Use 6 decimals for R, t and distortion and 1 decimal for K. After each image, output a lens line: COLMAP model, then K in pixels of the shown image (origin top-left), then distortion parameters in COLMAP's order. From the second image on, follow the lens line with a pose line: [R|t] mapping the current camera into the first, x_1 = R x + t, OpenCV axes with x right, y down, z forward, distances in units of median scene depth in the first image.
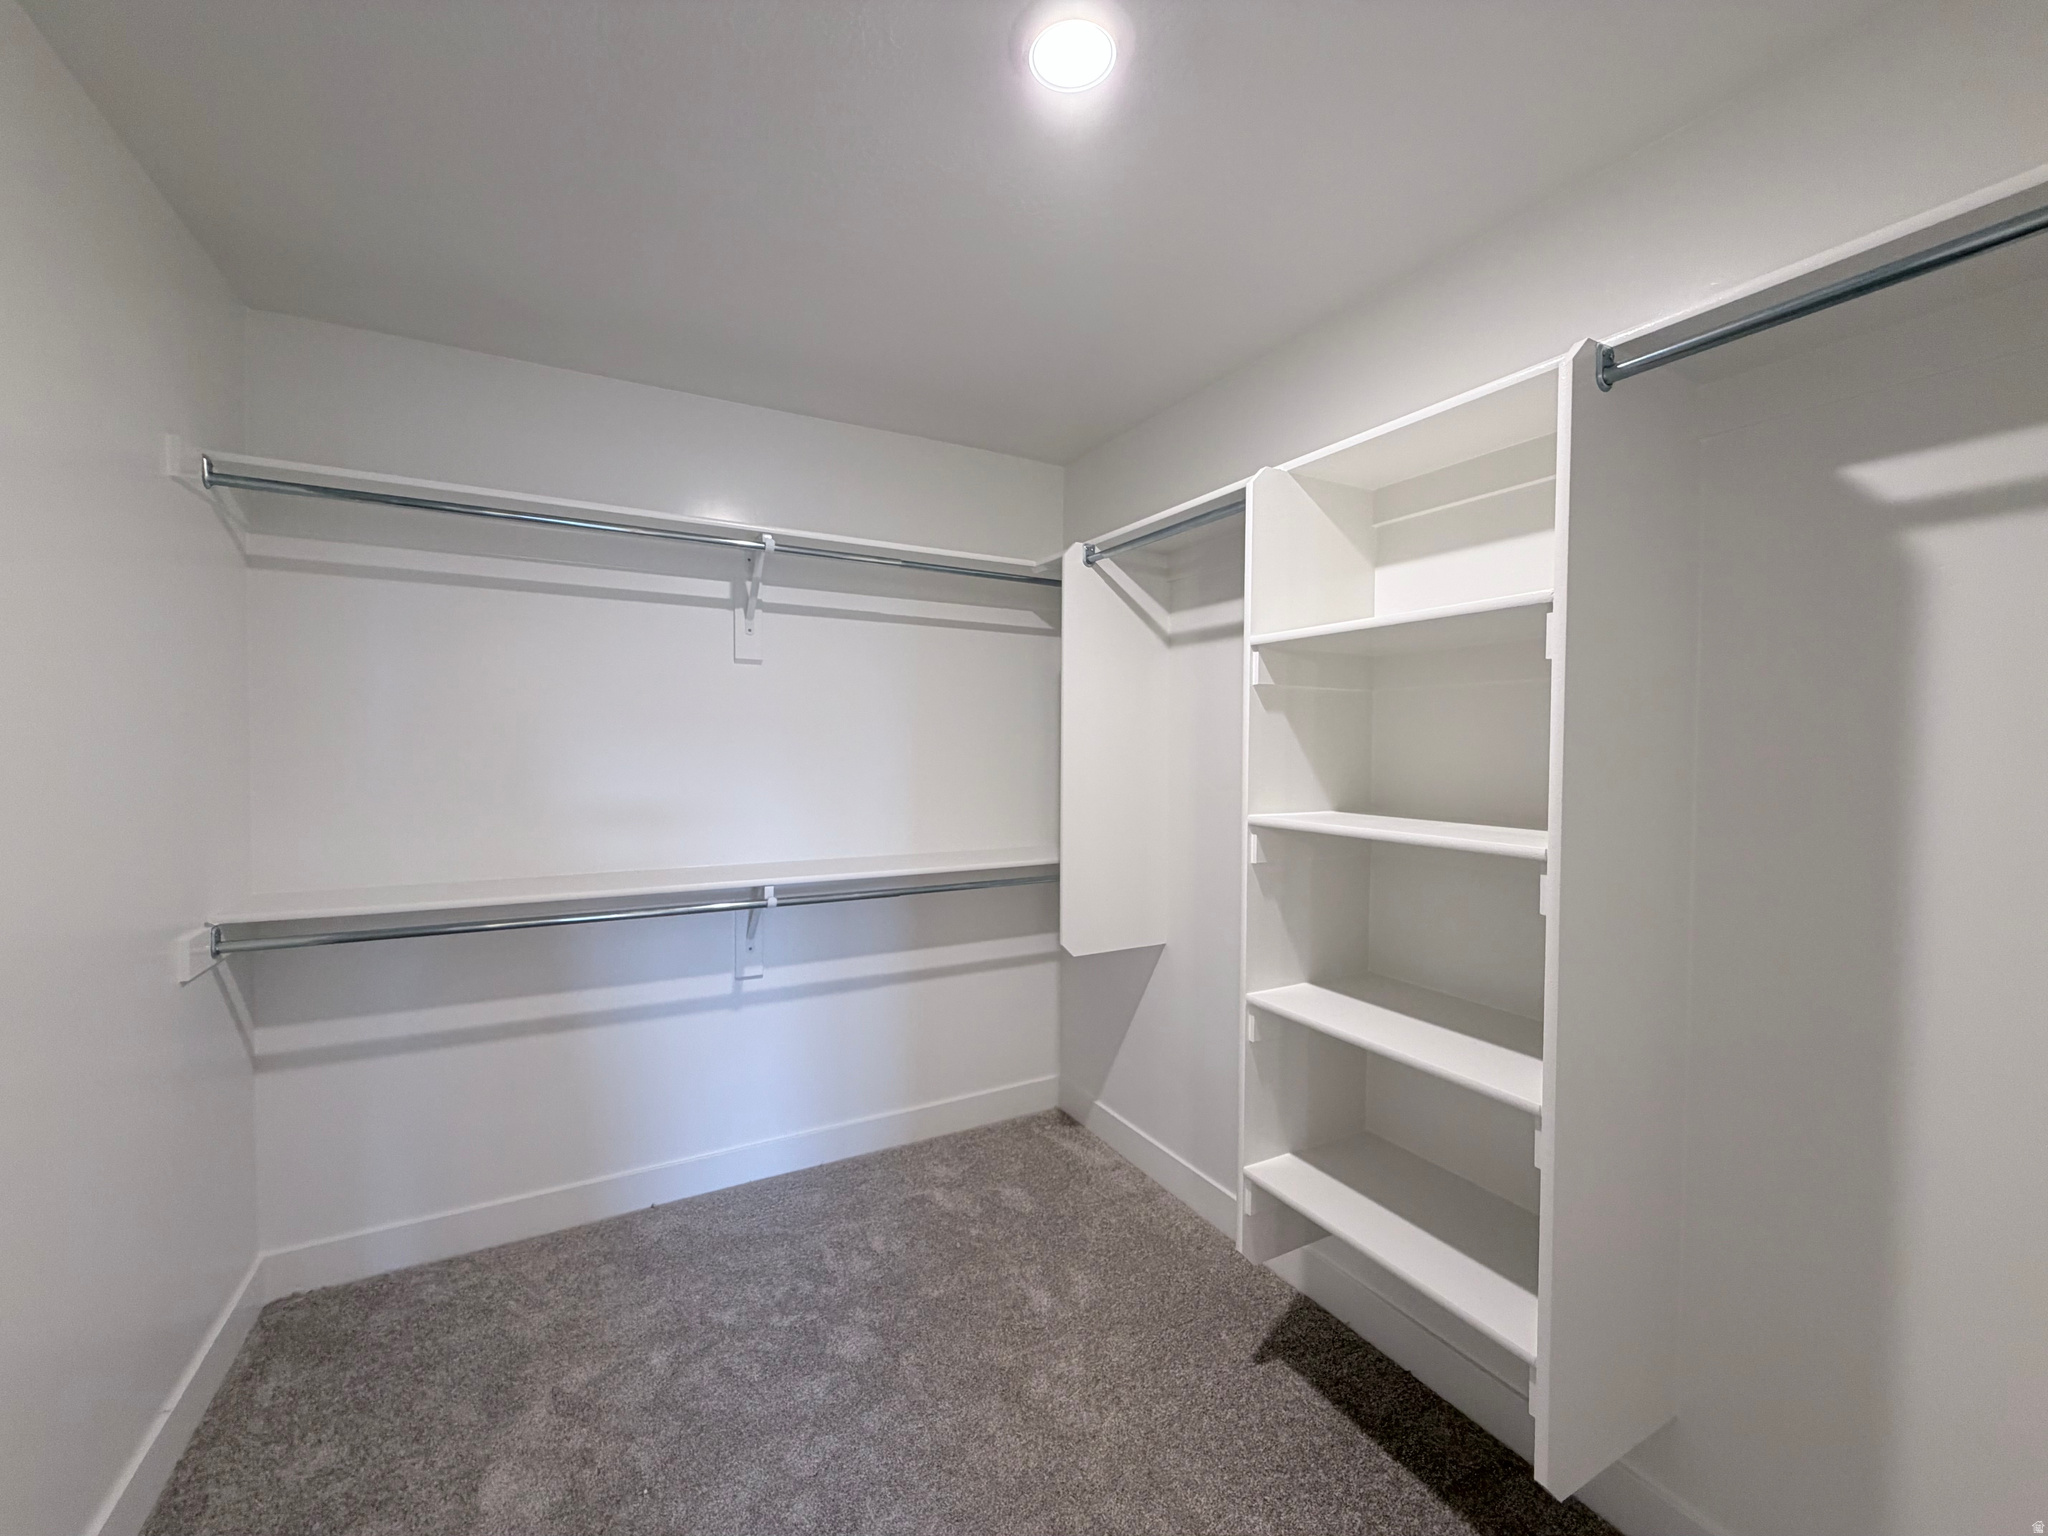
lens RADIAL K [[815.8, 0, 1017.9], [0, 815.8, 764.1], [0, 0, 1]] dist [-0.000902, 0.000395]
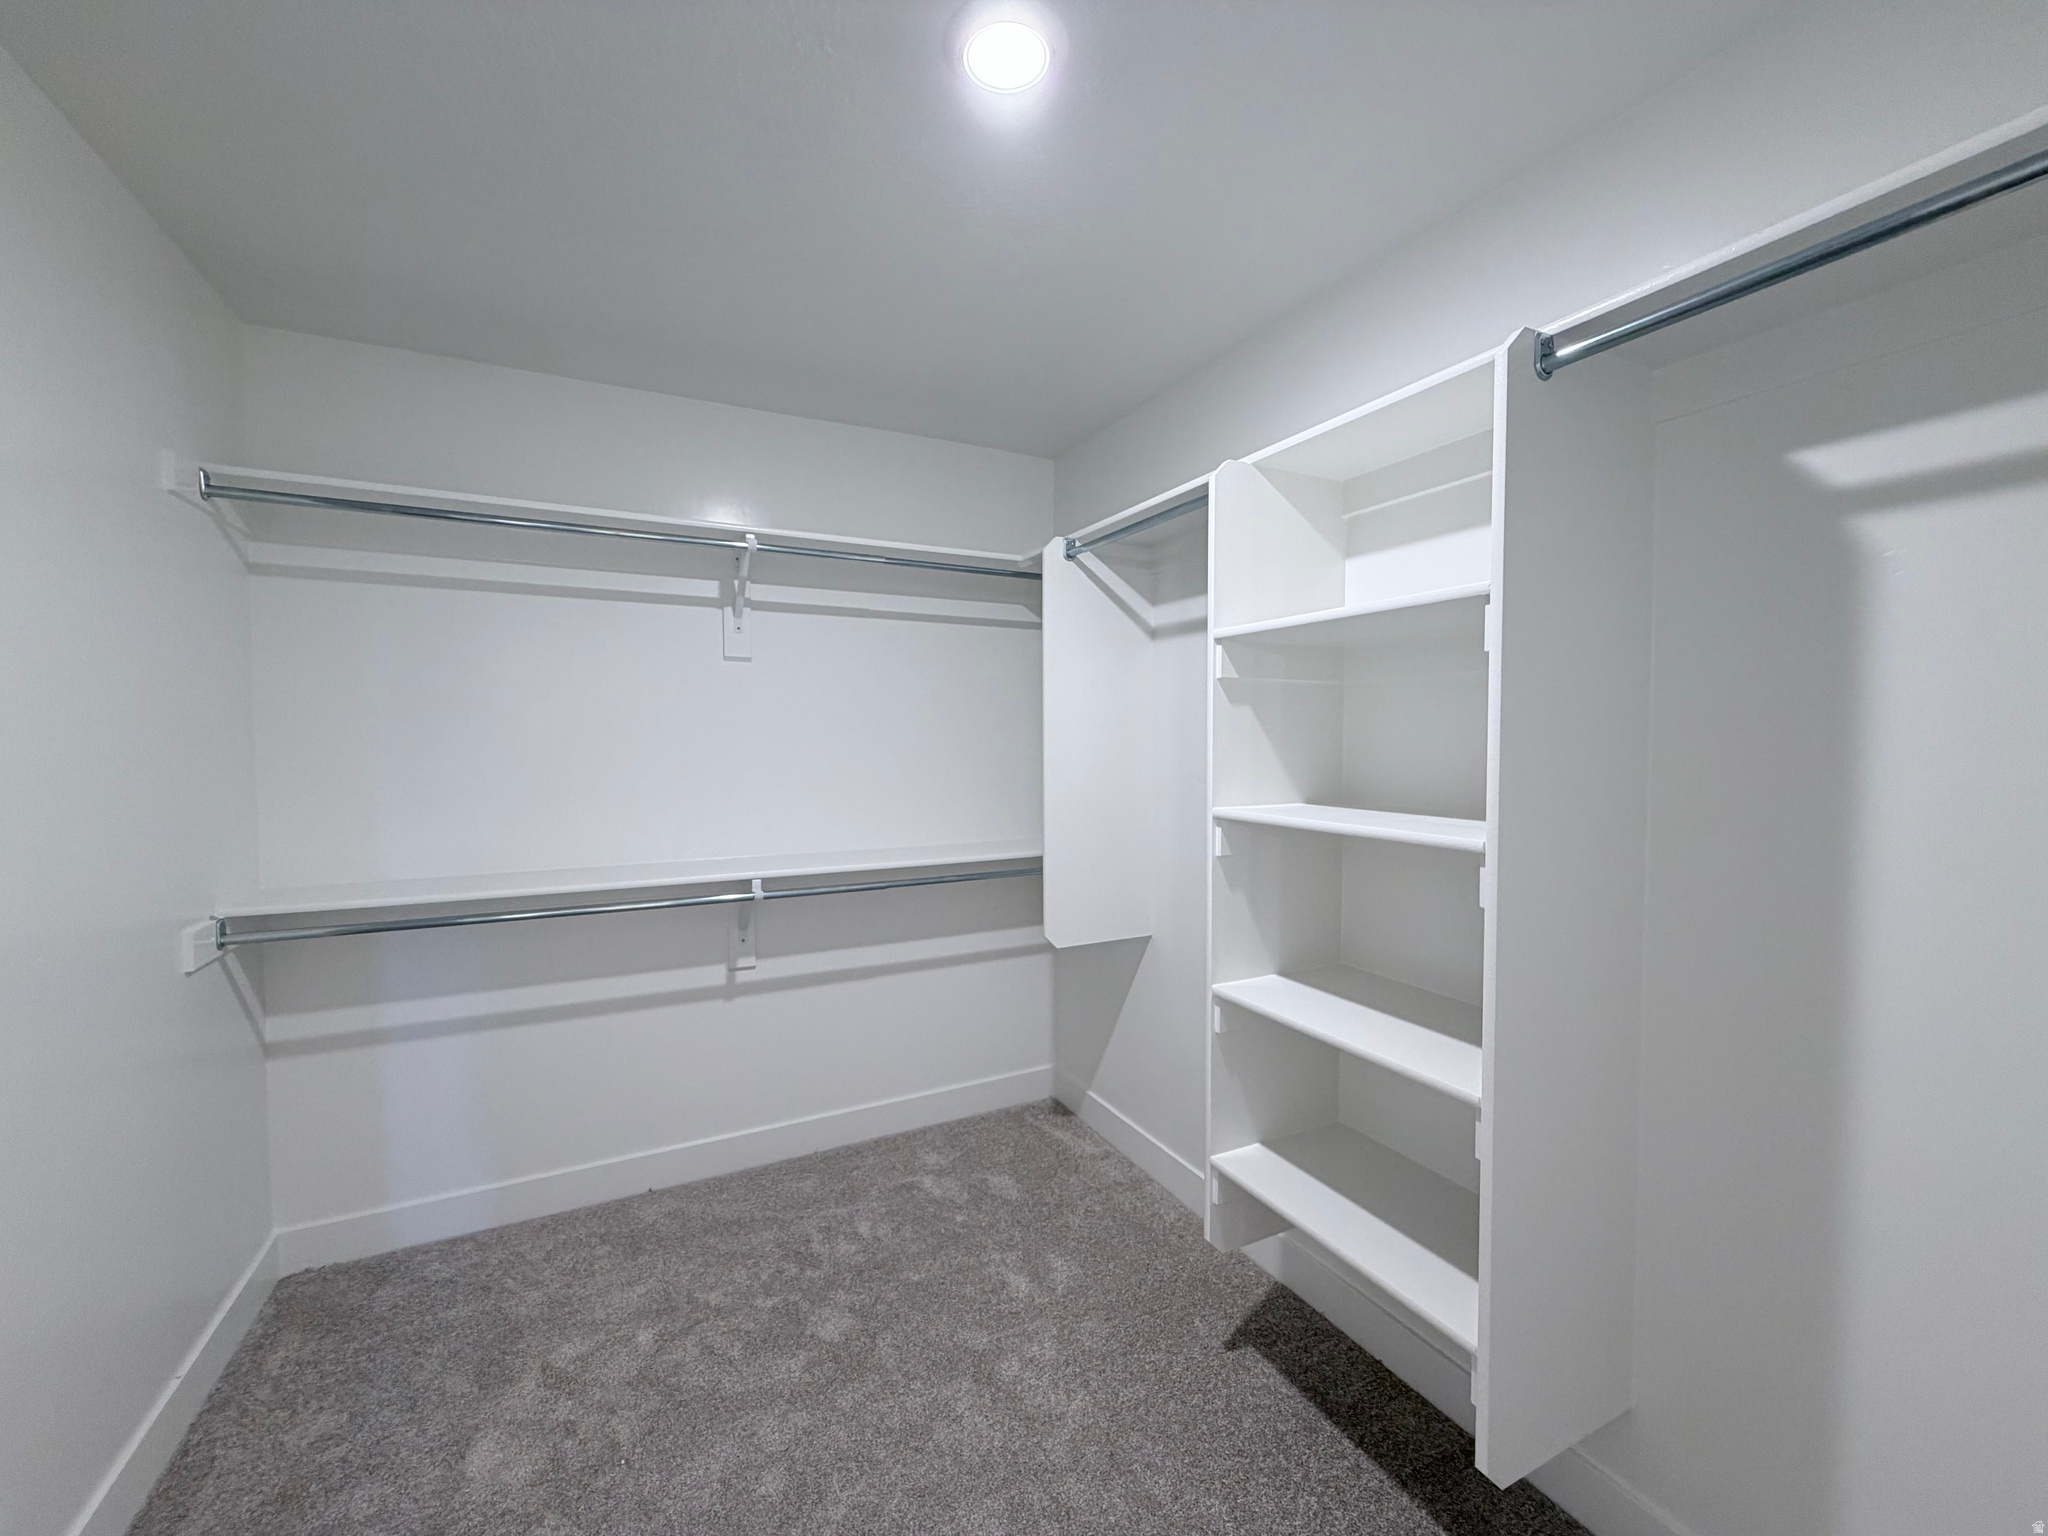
lens RADIAL K [[815.8, 0, 1017.9], [0, 815.8, 764.1], [0, 0, 1]] dist [-0.000902, 0.000395]
pose [[0.999432, -0.007041, -0.032967, 0.072956], [0.007392, 0.999917, 0.010549, -0.003900], [0.032890, -0.010787, 0.999401, -0.010705]]
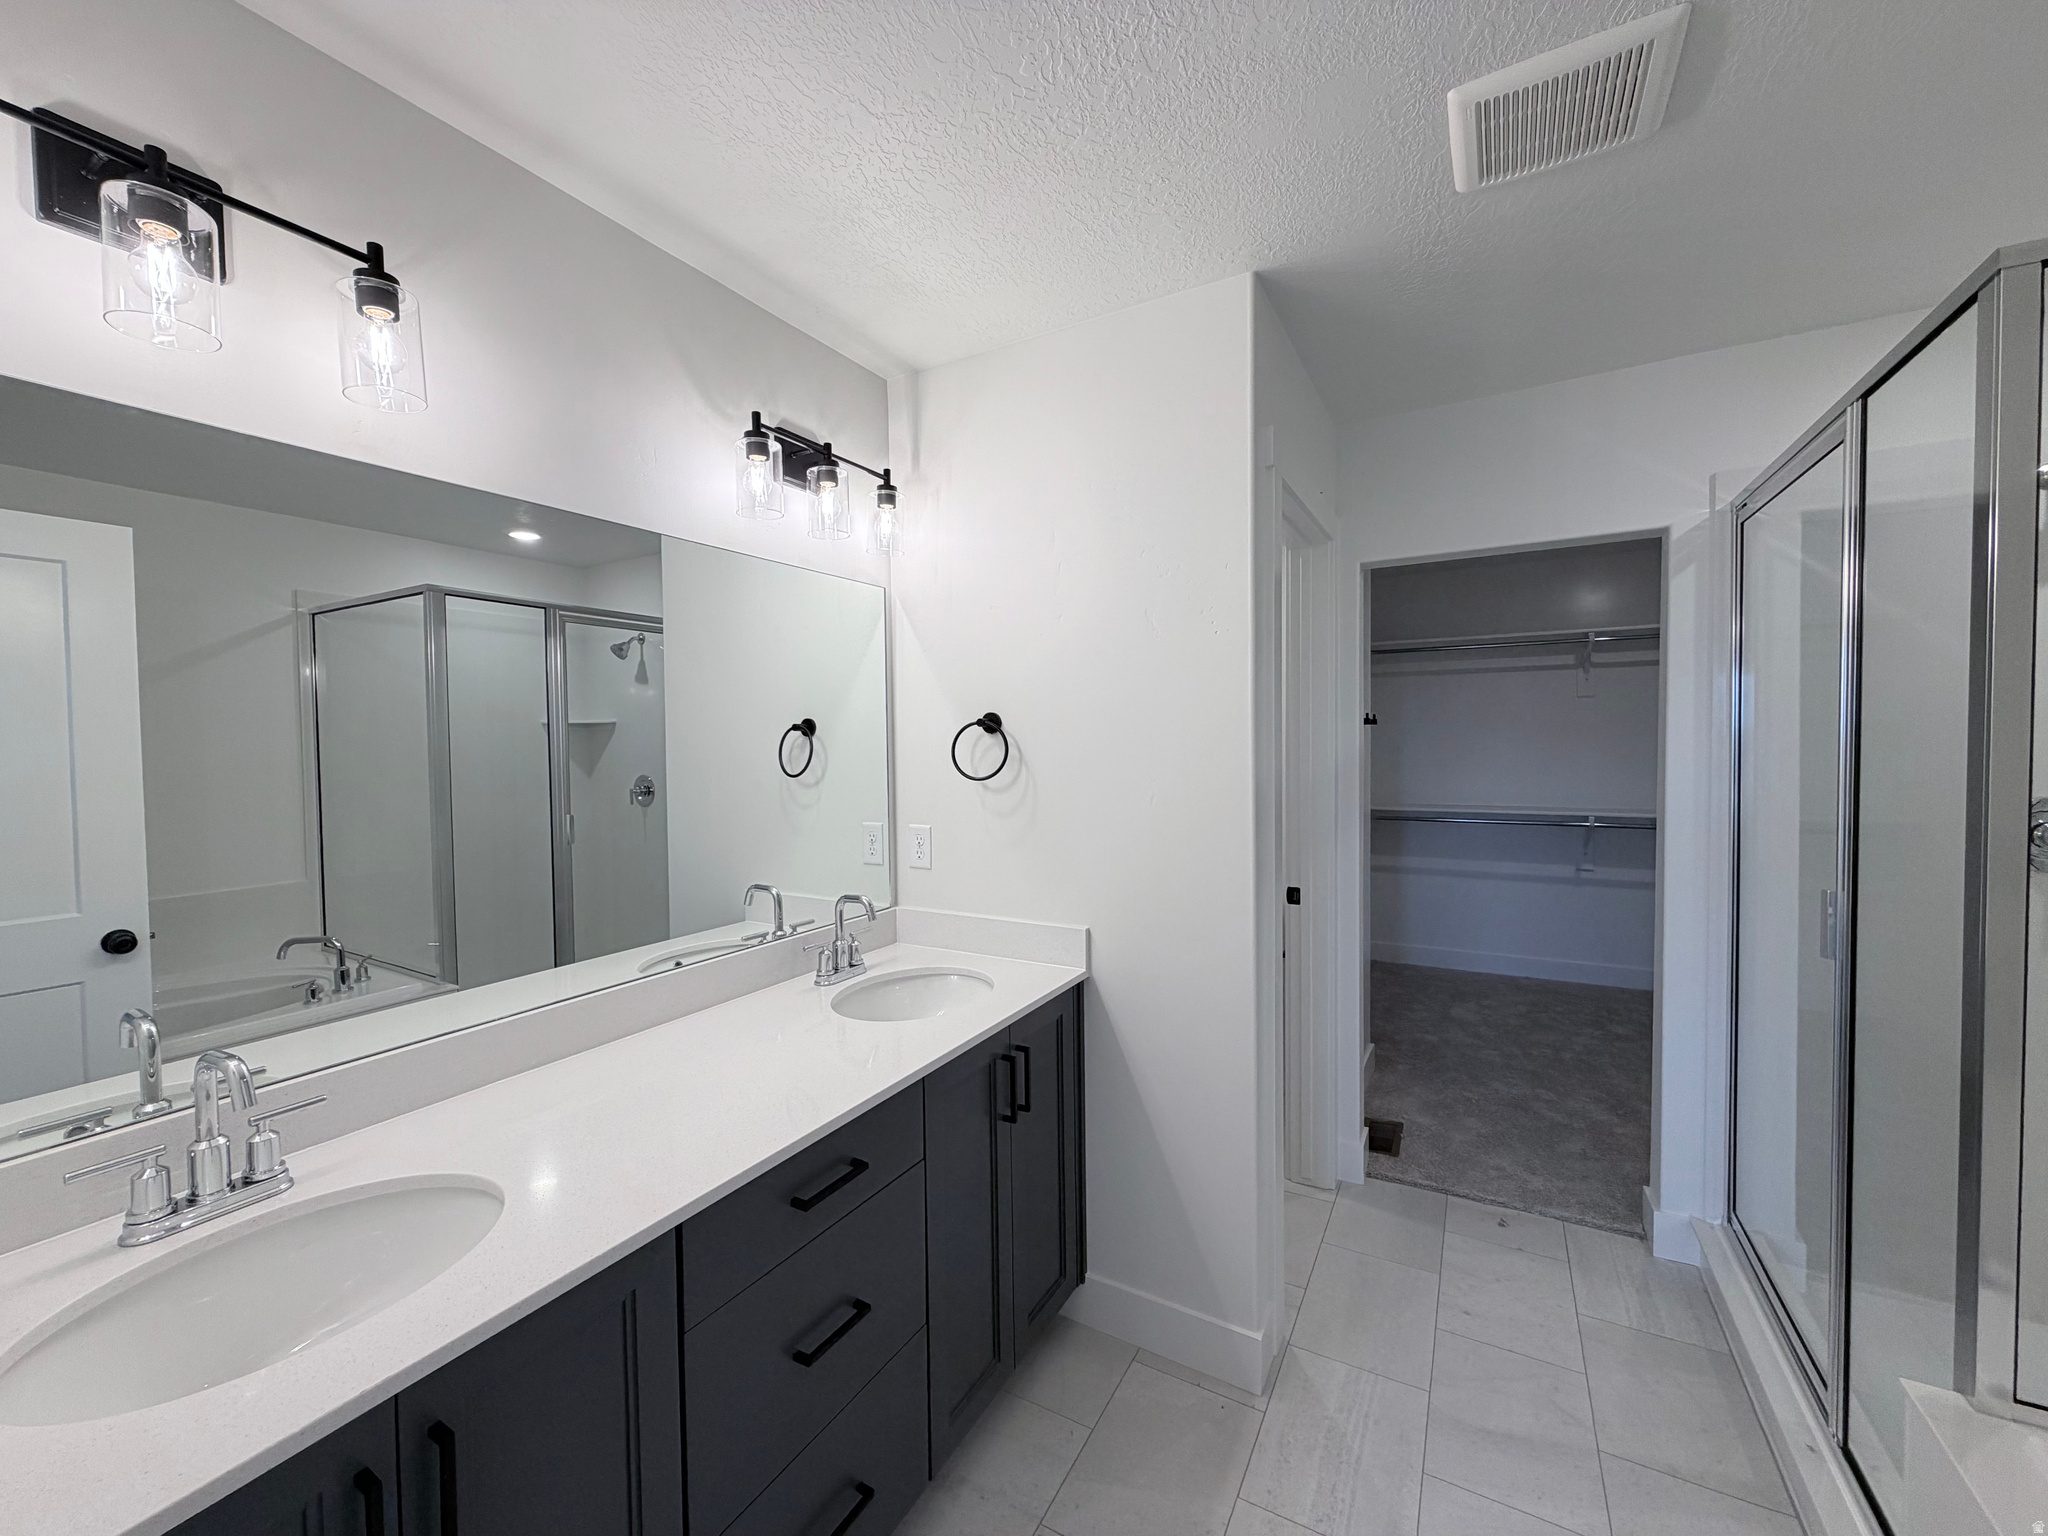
lens RADIAL K [[815.8, 0, 1017.9], [0, 815.8, 764.1], [0, 0, 1]] dist [-0.000902, 0.000395]
pose [[0.522104, 0.011705, -0.852802, 0.792780], [-0.004465, 0.999930, 0.010990, 0.015632], [0.852870, -0.001931, 0.522119, -1.458320]]
